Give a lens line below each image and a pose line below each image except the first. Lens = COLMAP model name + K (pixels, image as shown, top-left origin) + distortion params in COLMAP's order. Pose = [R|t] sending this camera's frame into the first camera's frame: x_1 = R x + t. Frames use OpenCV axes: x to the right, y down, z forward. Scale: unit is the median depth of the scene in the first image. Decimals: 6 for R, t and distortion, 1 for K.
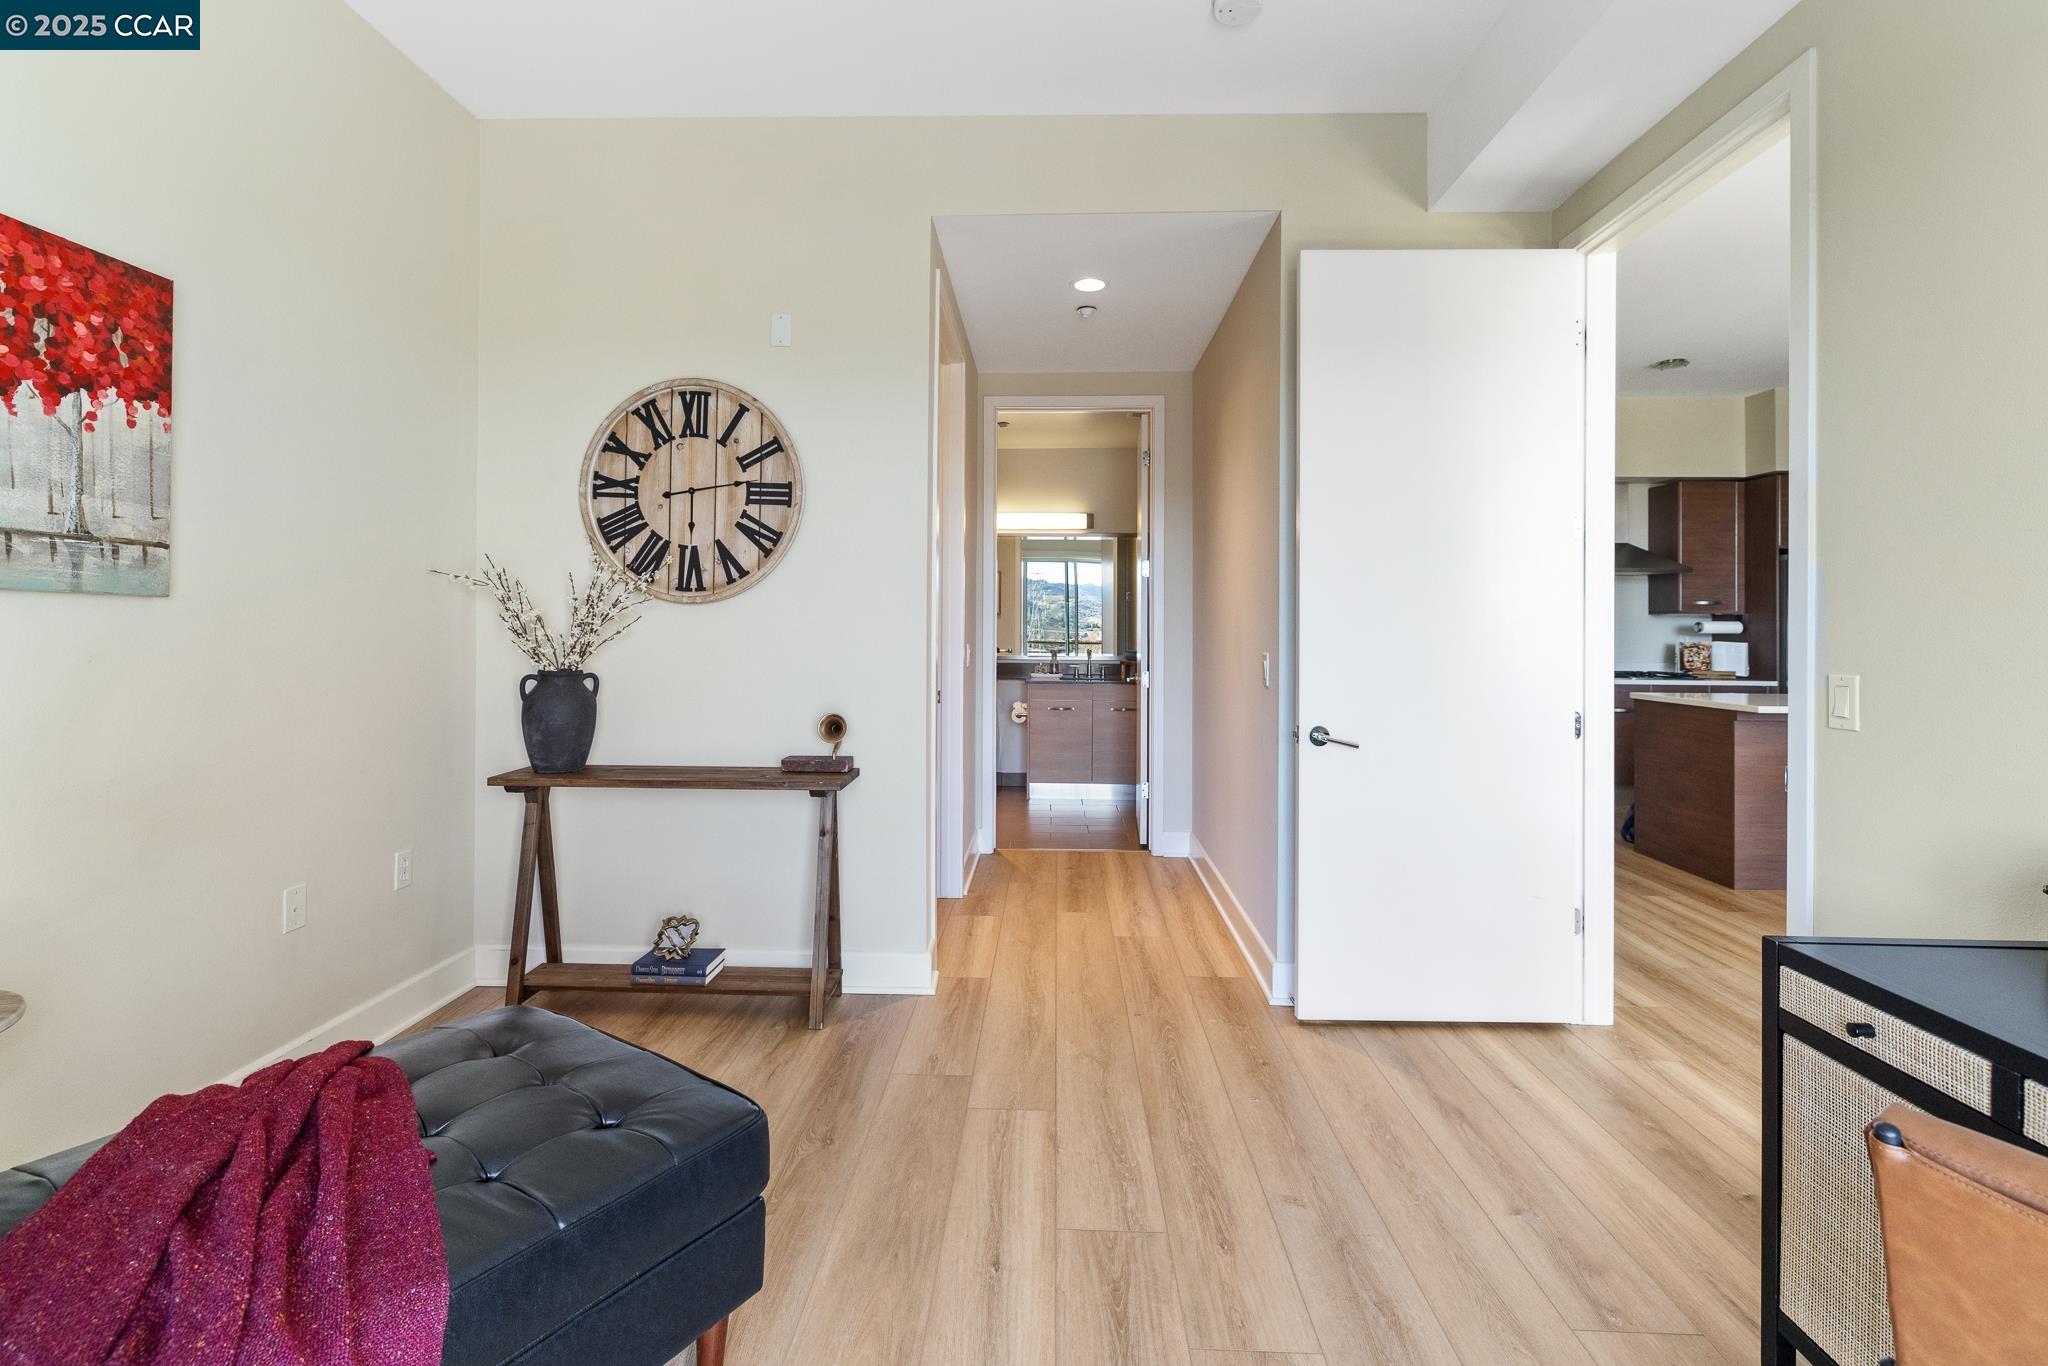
lens RADIAL K [[904.4, 0, 1017.6], [0, 904.4, 629.2], [0, 0, 1]] dist [-0.001092, -0.000252]
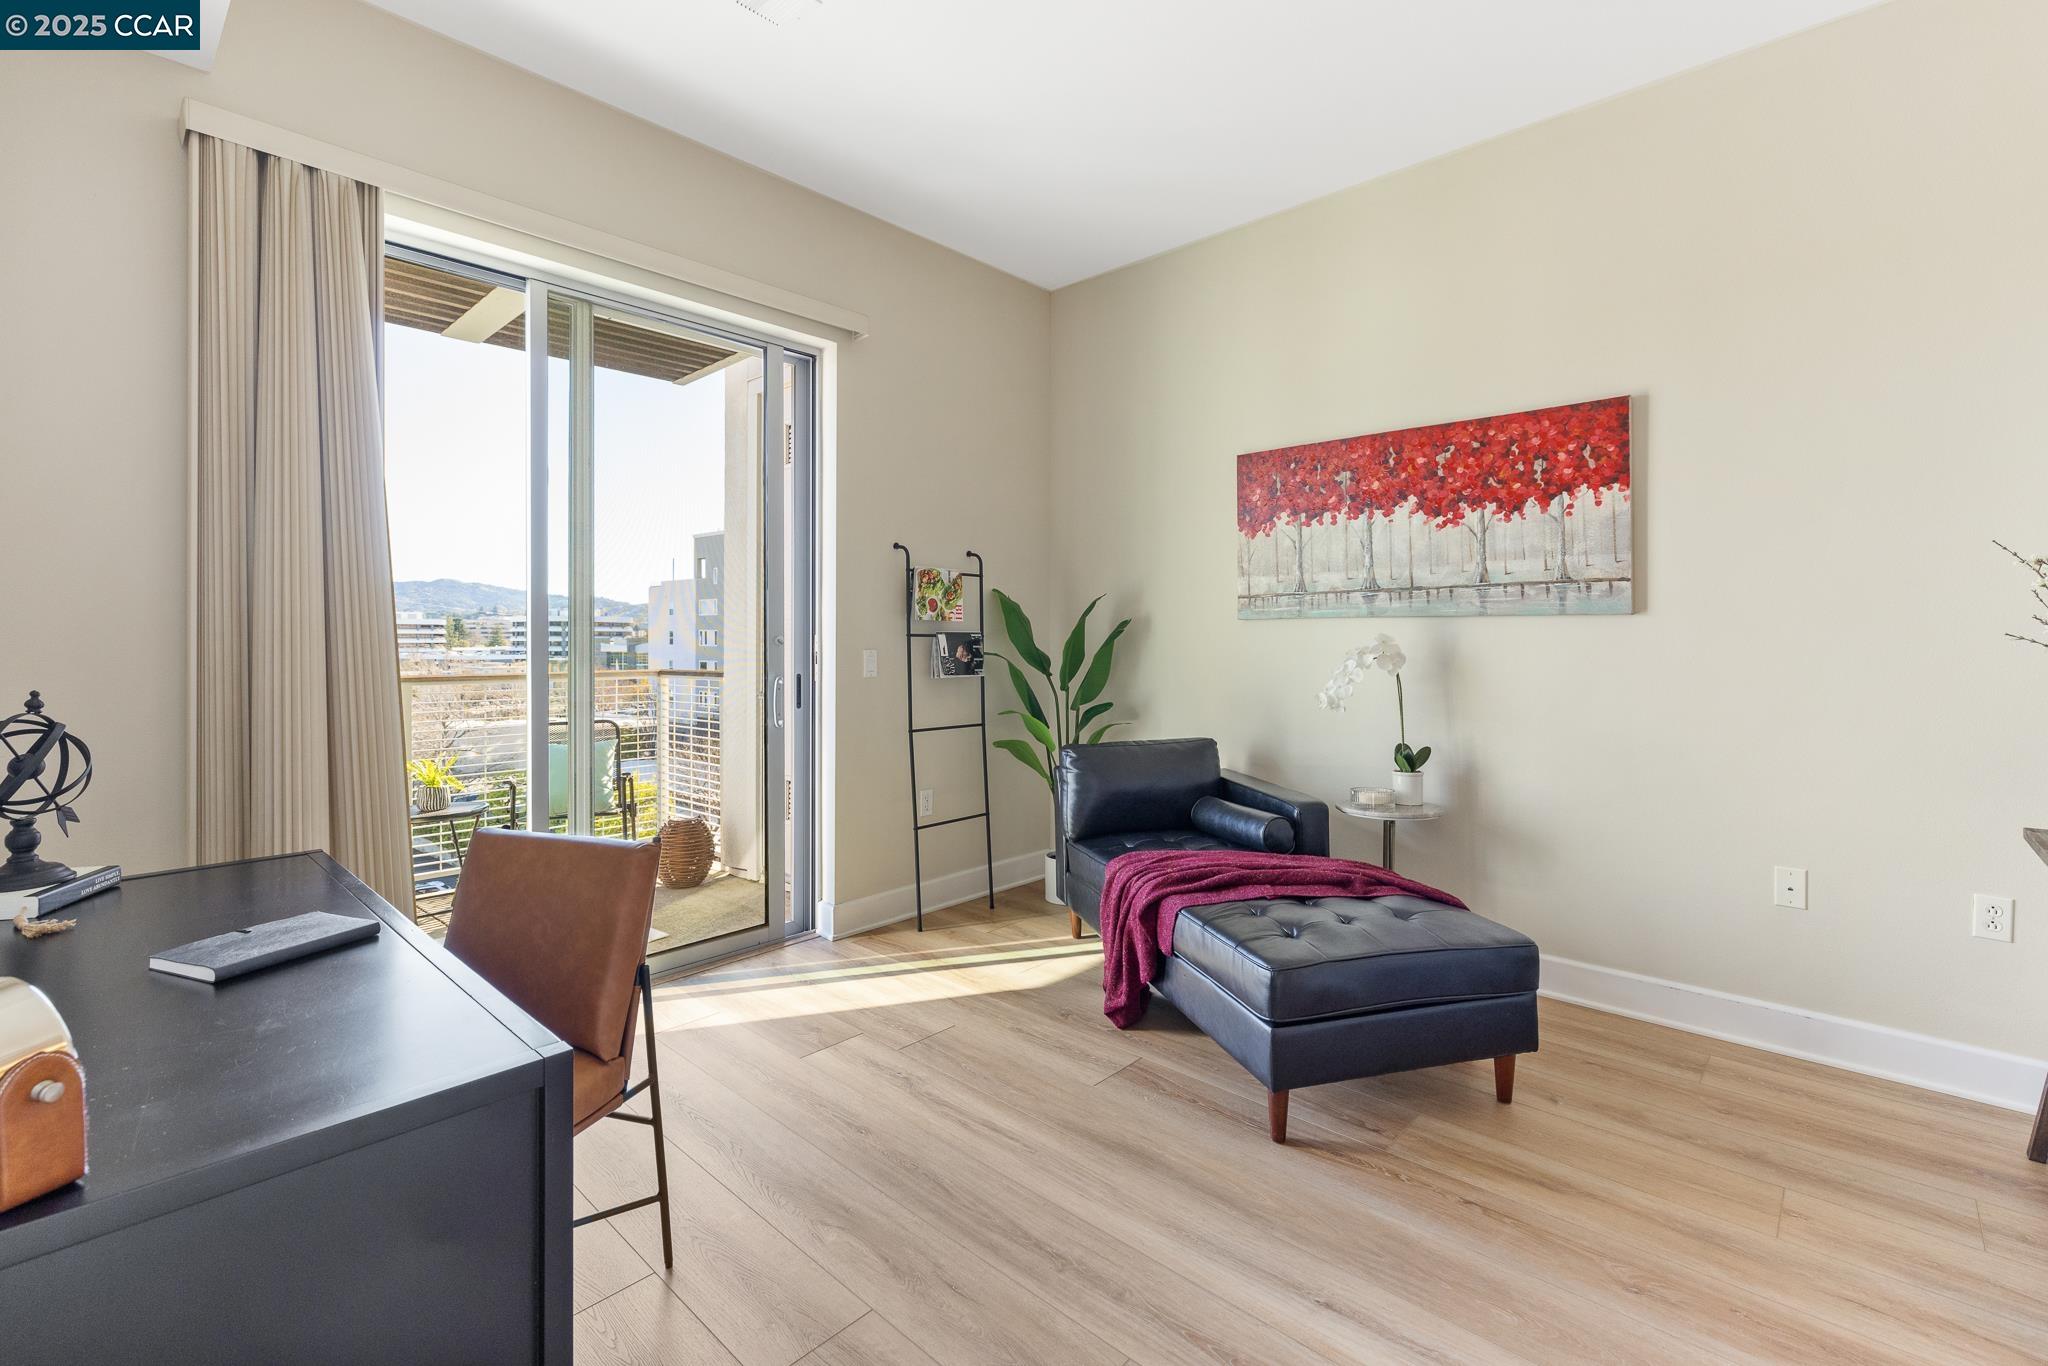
lens RADIAL K [[904.4, 0, 1017.6], [0, 904.4, 629.2], [0, 0, 1]] dist [-0.001092, -0.000252]
pose [[-0.651400, -0.008924, -0.758682, 0.848495], [-0.000515, 0.999936, -0.011319, 0.004998], [0.758734, -0.006983, -0.651363, 1.282339]]
